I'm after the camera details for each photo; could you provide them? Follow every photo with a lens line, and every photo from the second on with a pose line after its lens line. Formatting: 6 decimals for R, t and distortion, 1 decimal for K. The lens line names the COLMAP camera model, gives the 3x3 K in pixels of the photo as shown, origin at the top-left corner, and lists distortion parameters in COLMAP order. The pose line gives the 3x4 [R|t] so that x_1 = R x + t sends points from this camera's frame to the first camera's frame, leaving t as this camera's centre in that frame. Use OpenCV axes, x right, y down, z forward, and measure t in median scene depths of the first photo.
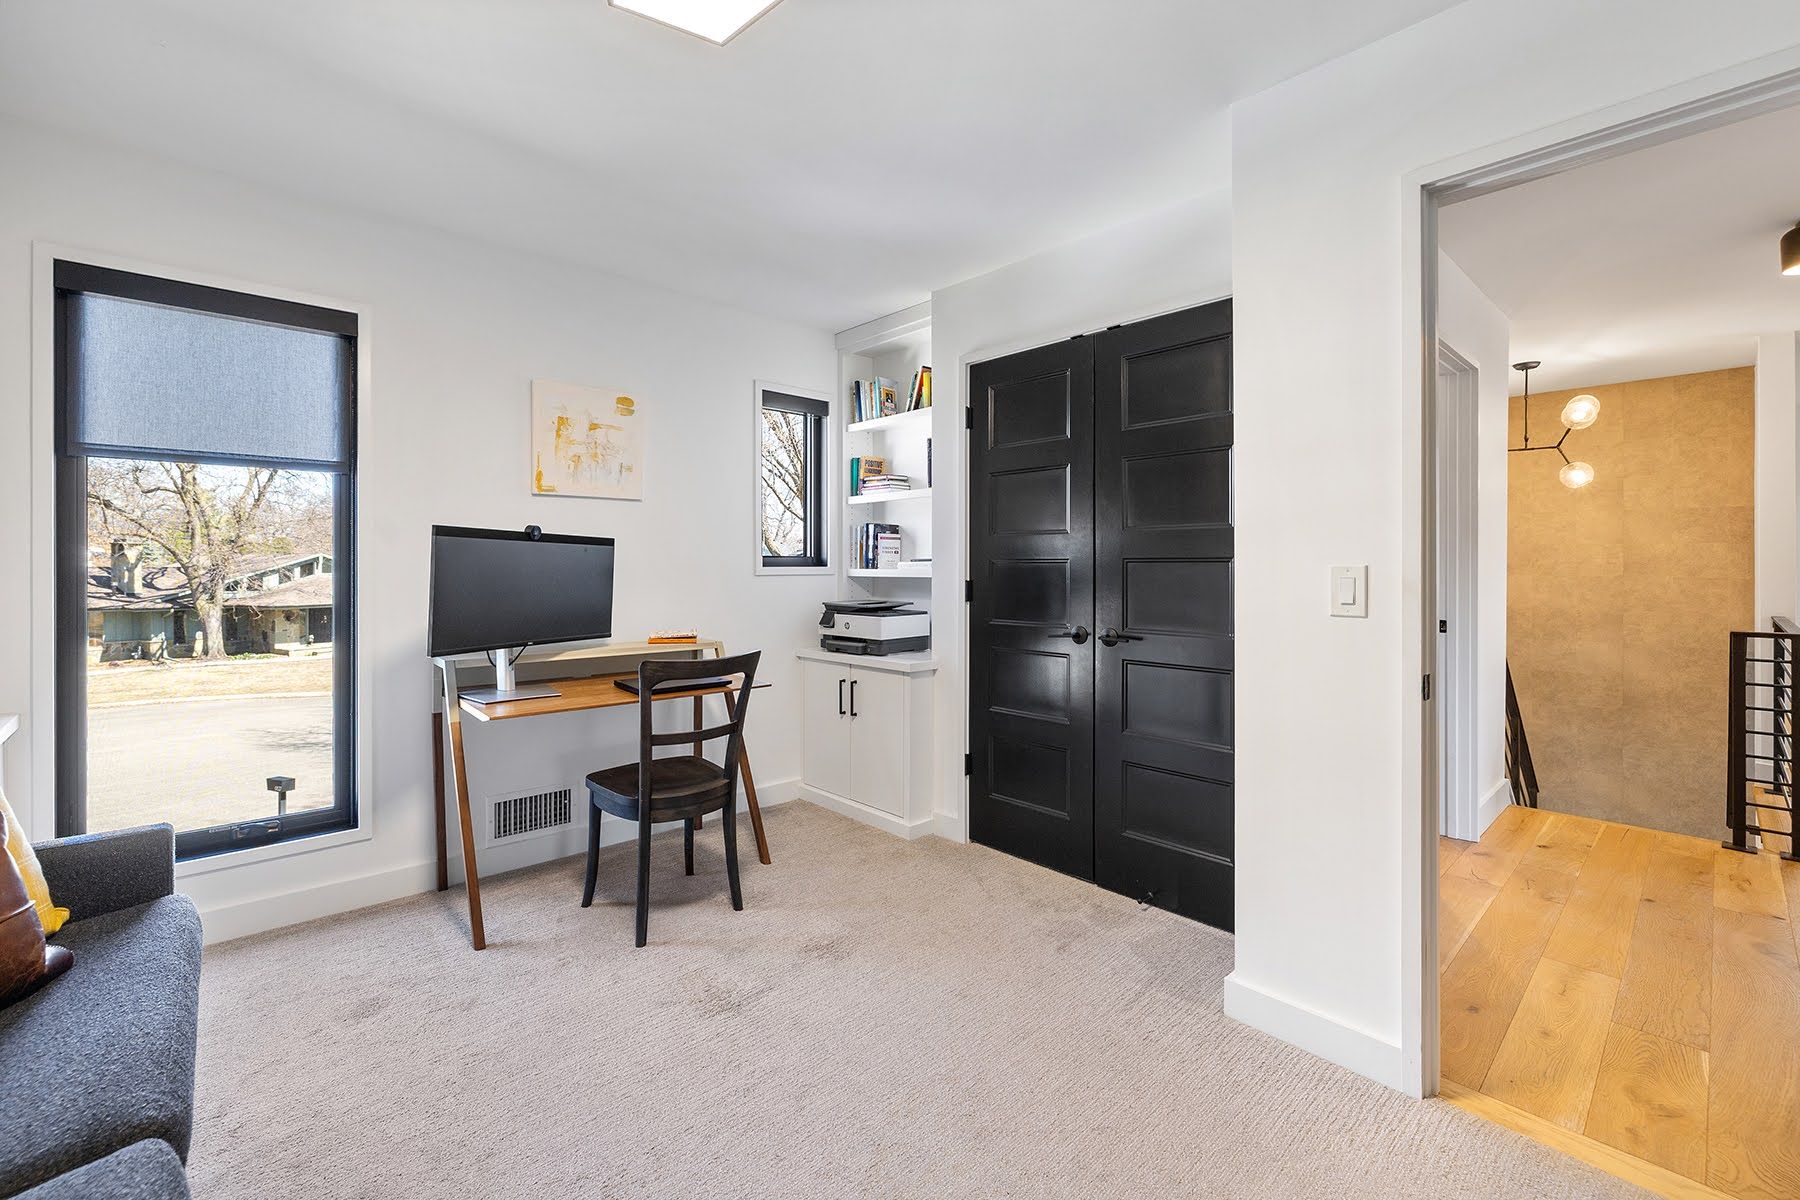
lens RADIAL K [[755.5, 0, 894.7], [0, 755.5, 572.1], [0, 0, 1]] dist [-0.002701, -0.000133]
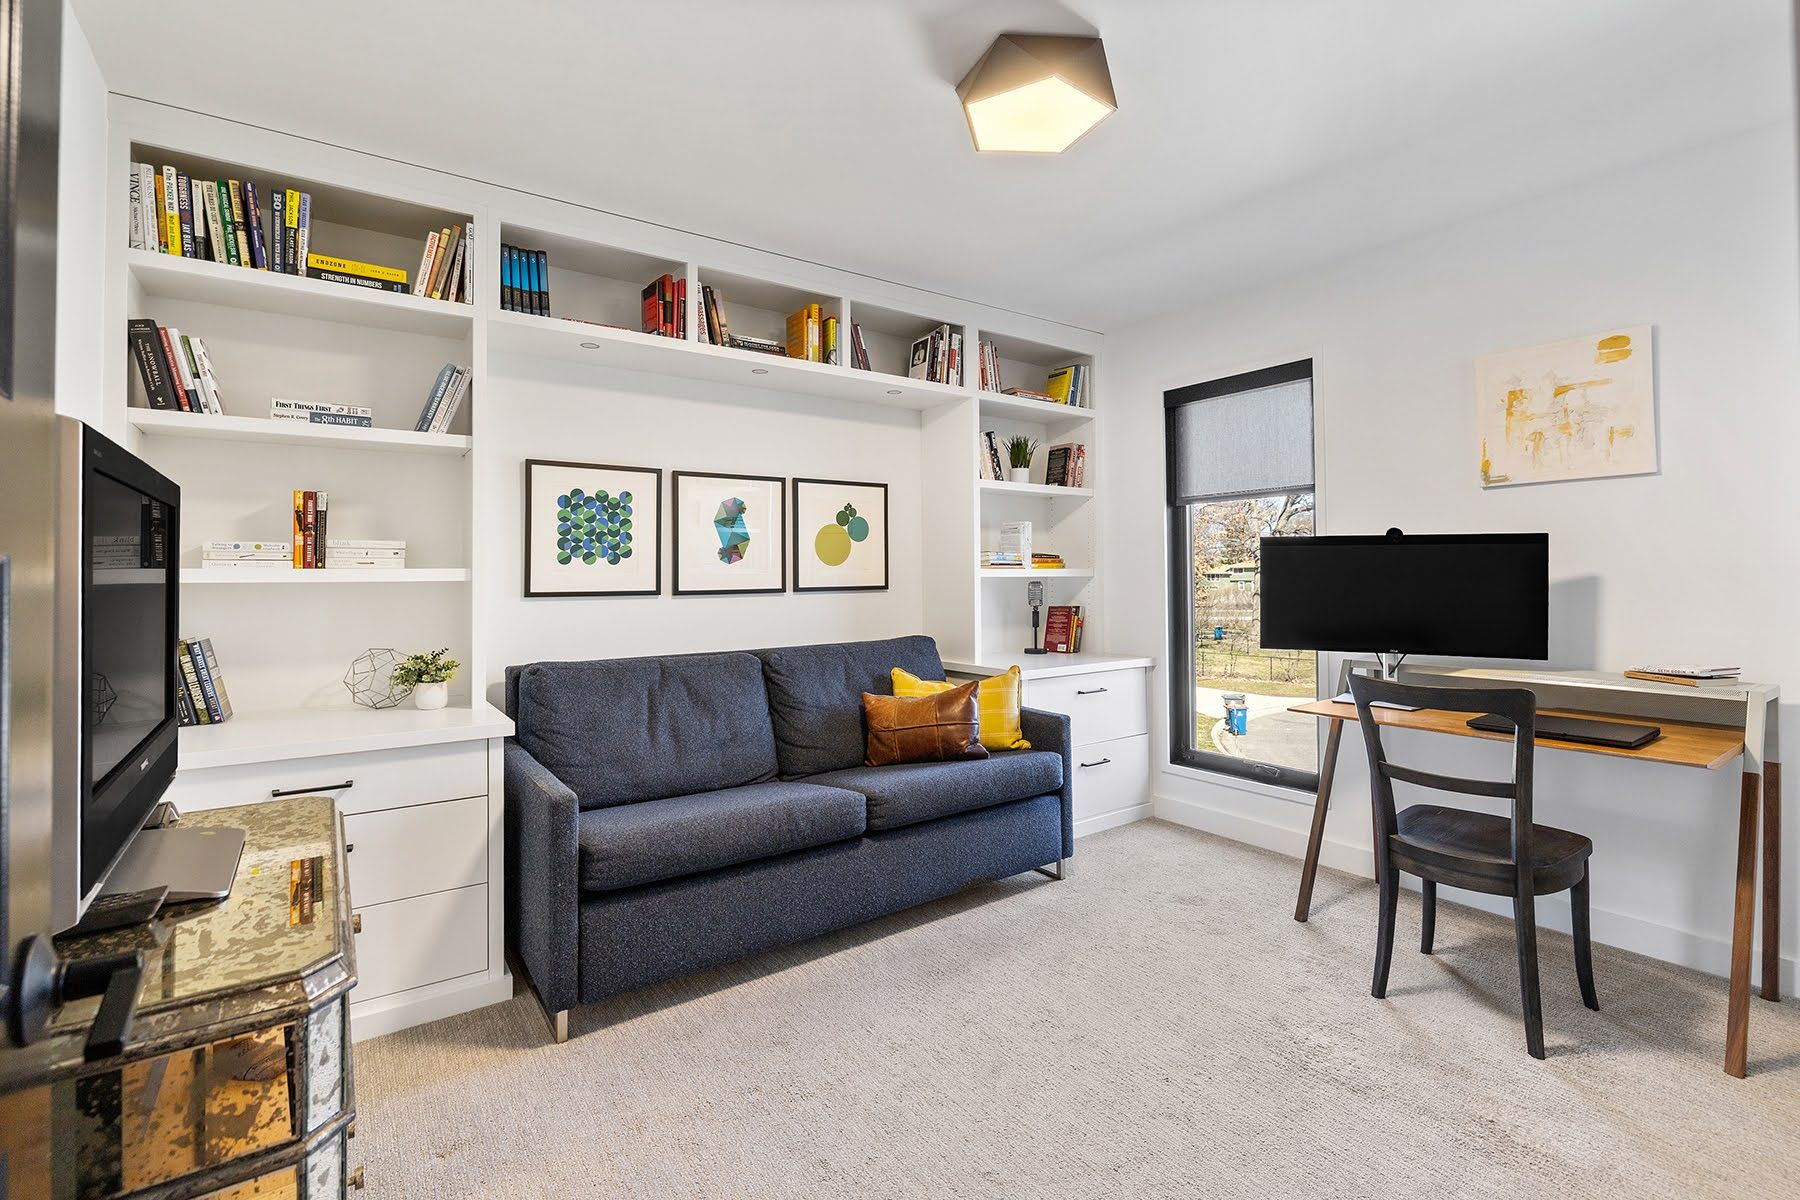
lens RADIAL K [[820.8, 0, 901.3], [0, 820.8, 567.7], [0, 0, 1]] dist [0.002438, 0.000350]
pose [[-0.118822, -0.007827, -0.992885, 0.547490], [0.003212, 0.999961, -0.008267, -0.004145], [0.992910, -0.004172, -0.118792, 0.438896]]
